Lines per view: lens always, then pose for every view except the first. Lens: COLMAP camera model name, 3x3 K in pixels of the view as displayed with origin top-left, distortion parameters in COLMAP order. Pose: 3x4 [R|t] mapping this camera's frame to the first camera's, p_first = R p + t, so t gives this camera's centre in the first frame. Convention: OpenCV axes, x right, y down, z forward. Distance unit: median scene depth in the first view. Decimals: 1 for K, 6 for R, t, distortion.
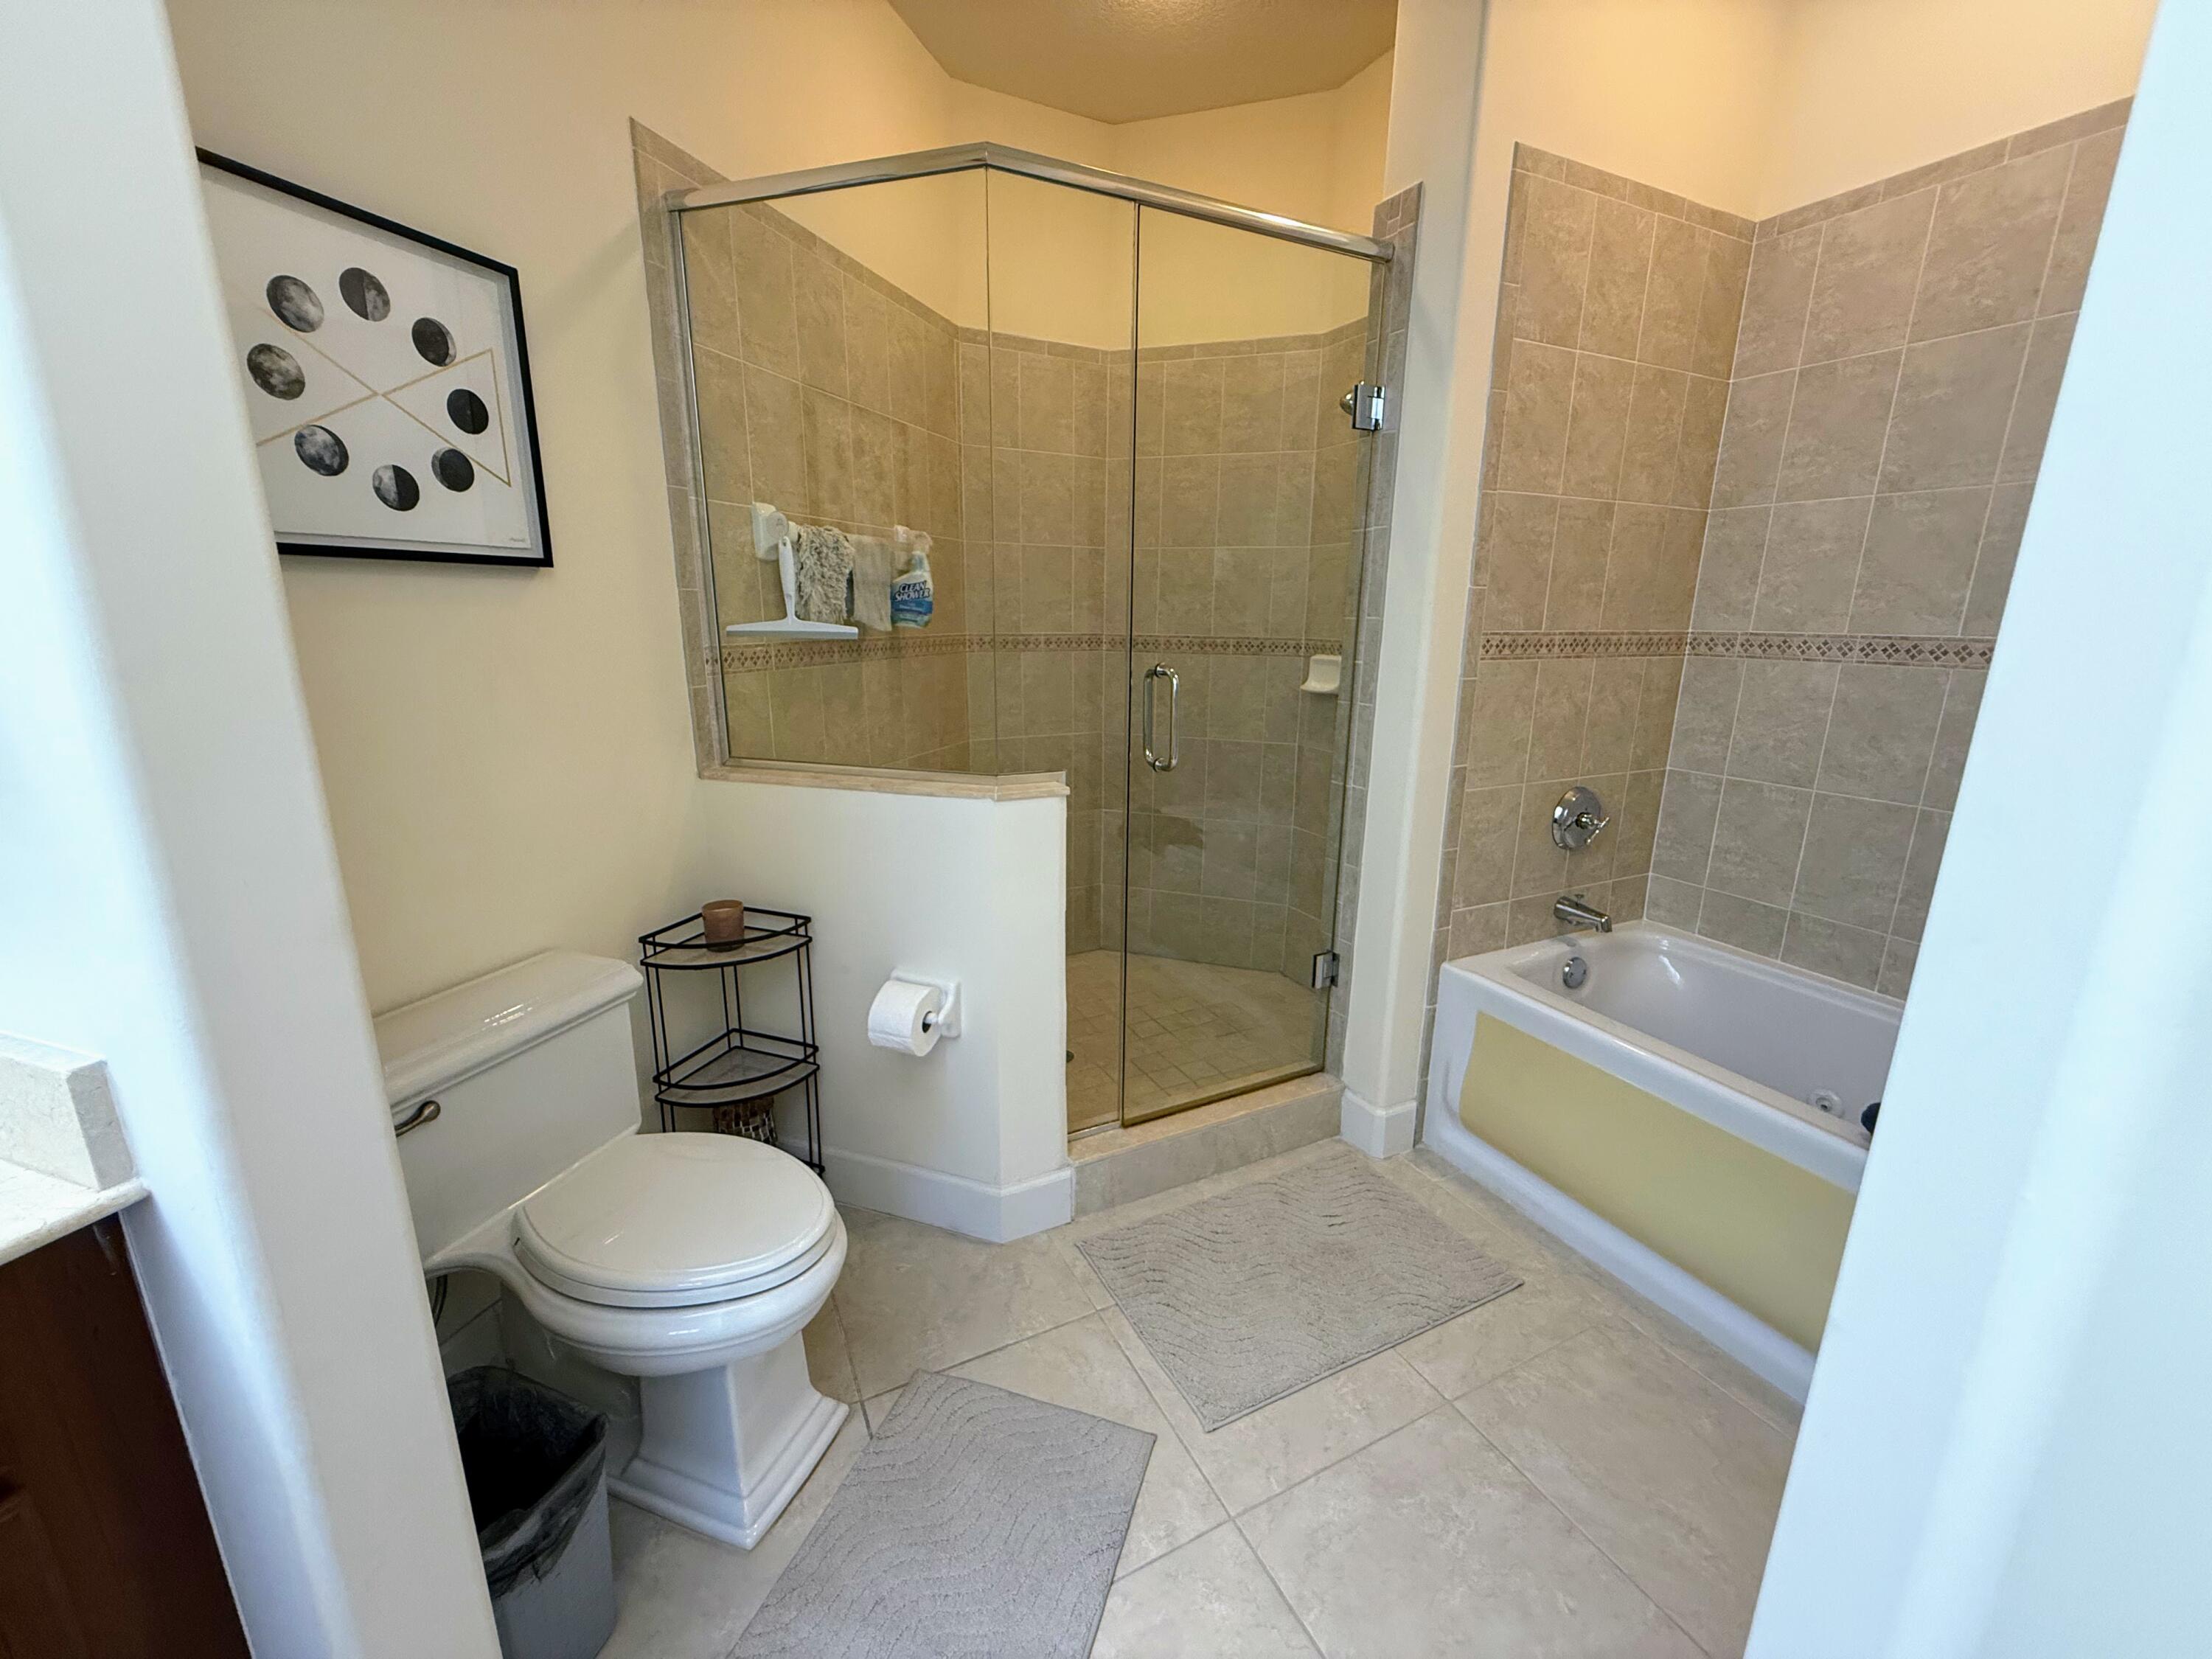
lens RADIAL K [[887.4, 0, 1100.7], [0, 887.4, 831.3], [0, 0, 1]] dist [0.000284, 0.000100]
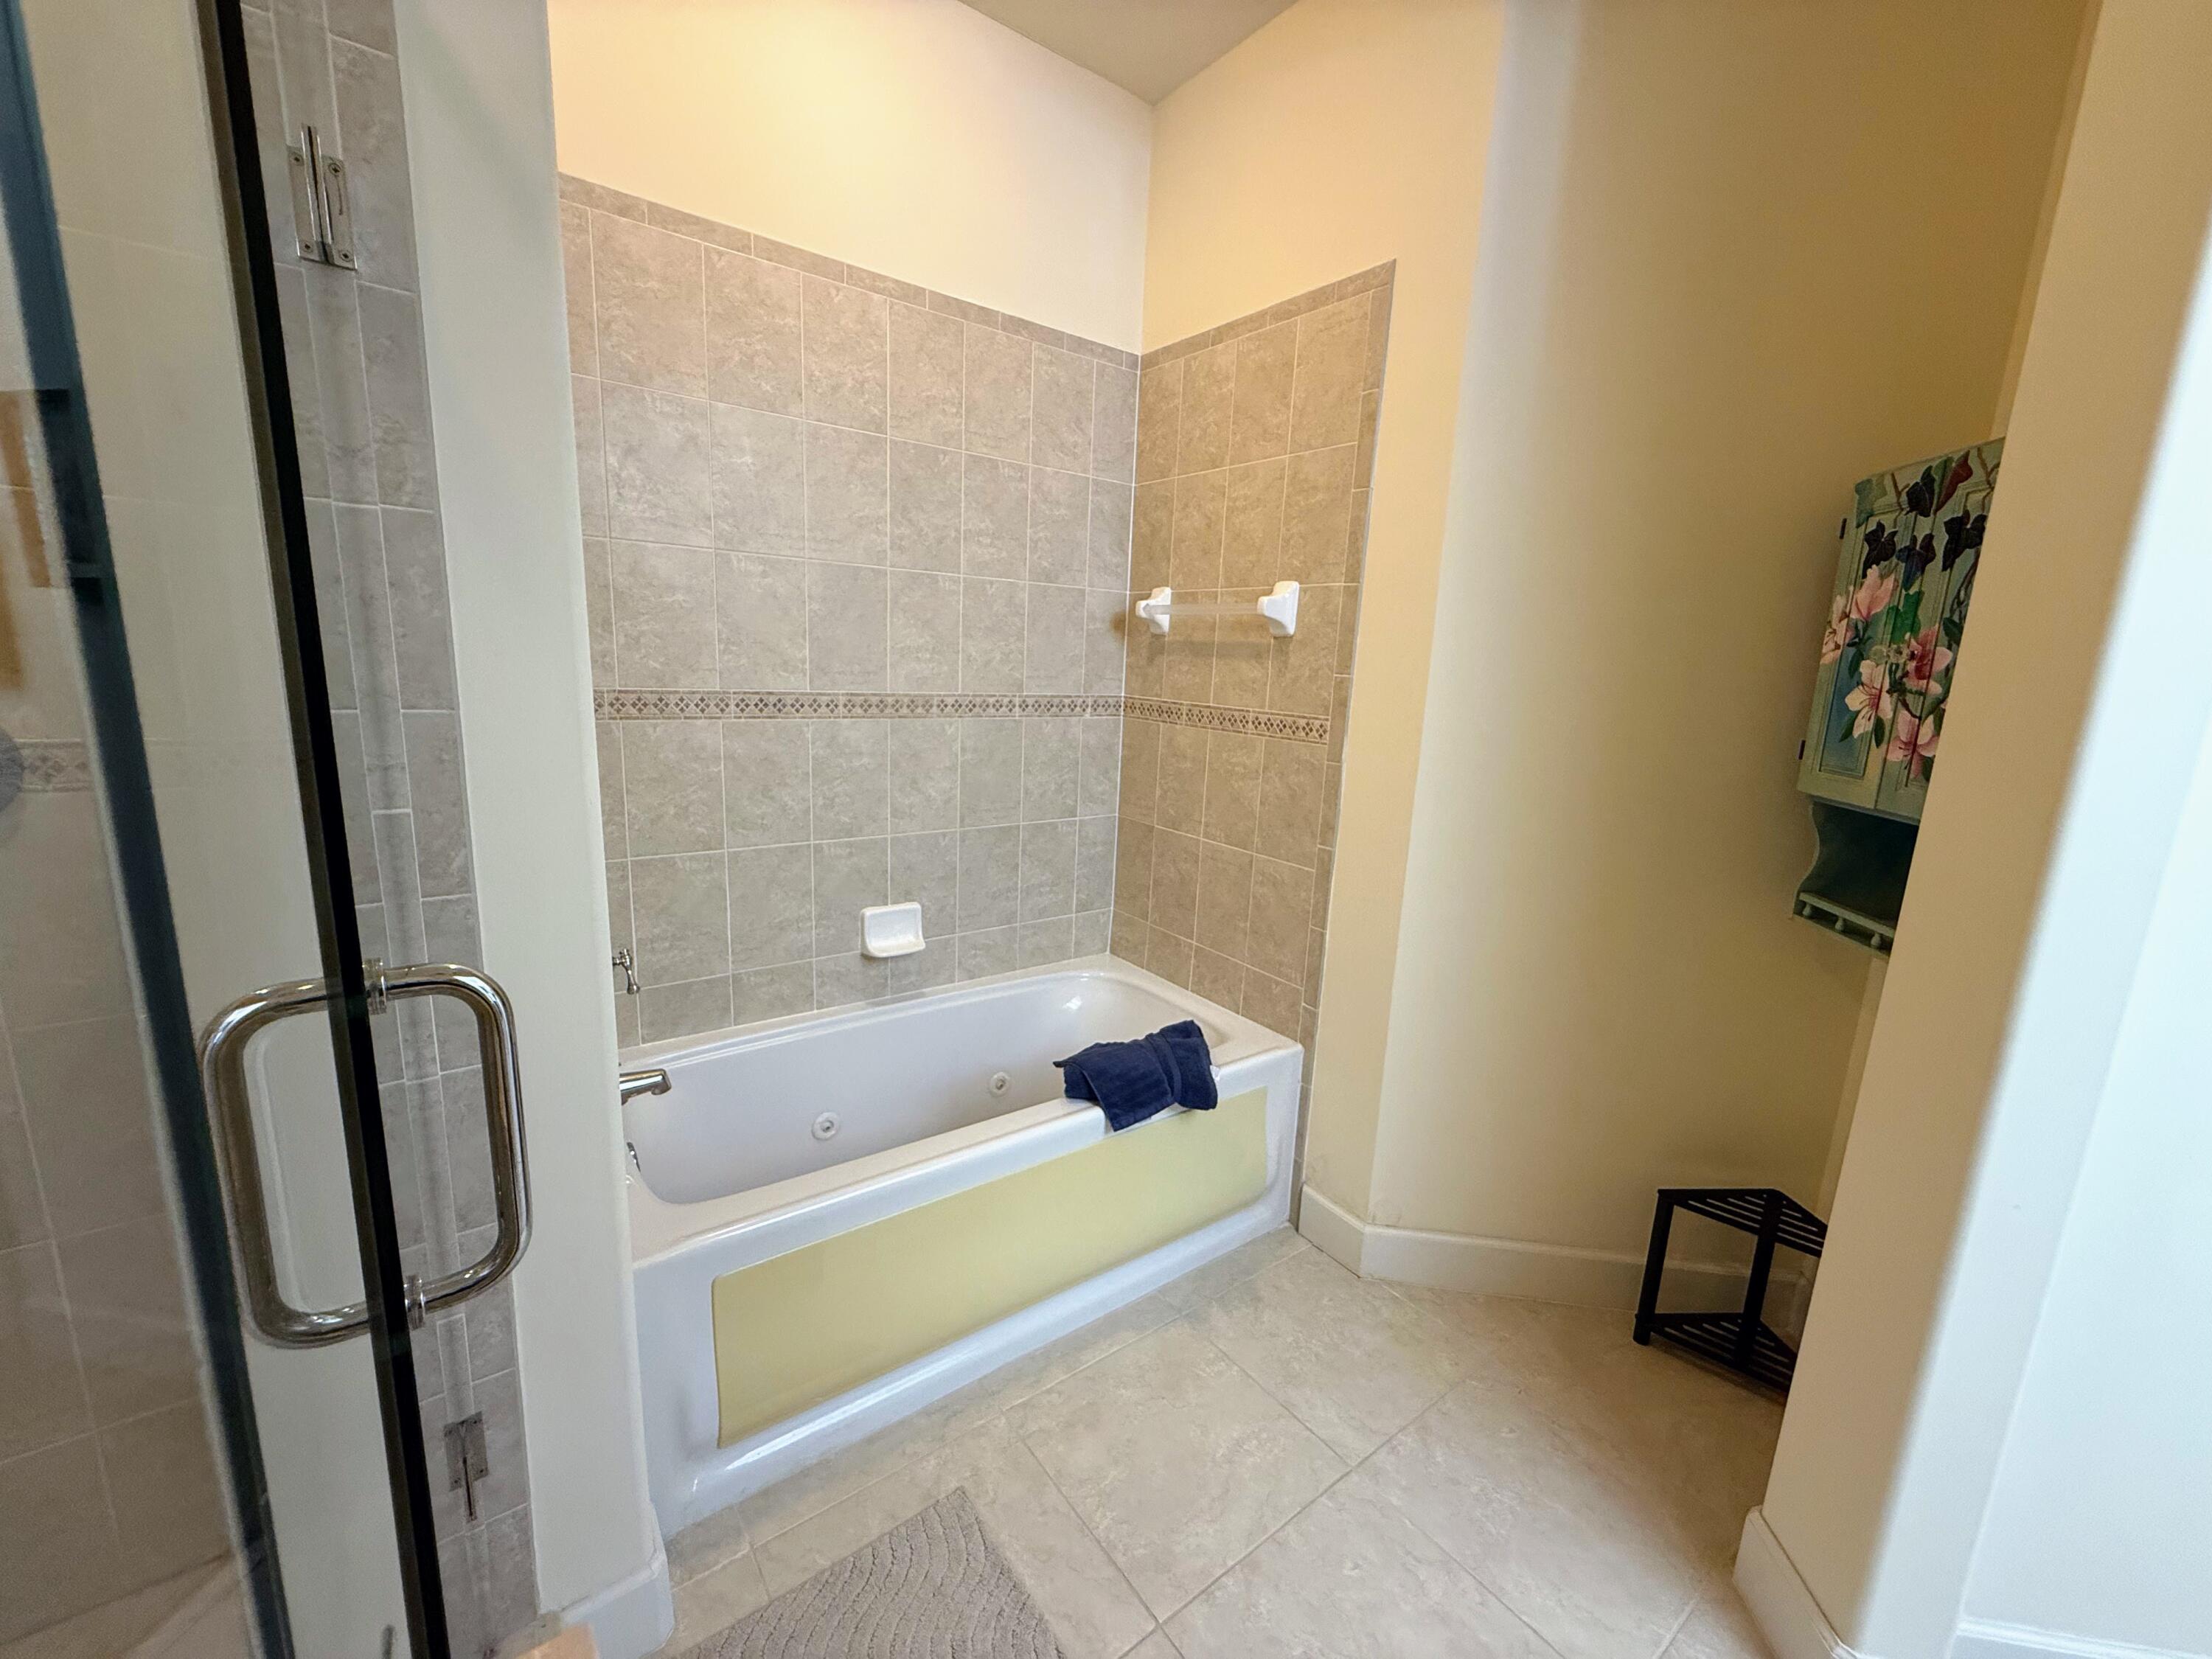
lens RADIAL K [[887.4, 0, 1100.7], [0, 887.4, 831.3], [0, 0, 1]] dist [0.000284, 0.000100]
pose [[-0.173810, -0.210286, 0.962065, -0.192220], [0.191574, 0.951051, 0.242489, -0.224046], [-0.965966, 0.226454, -0.125017, 0.732023]]
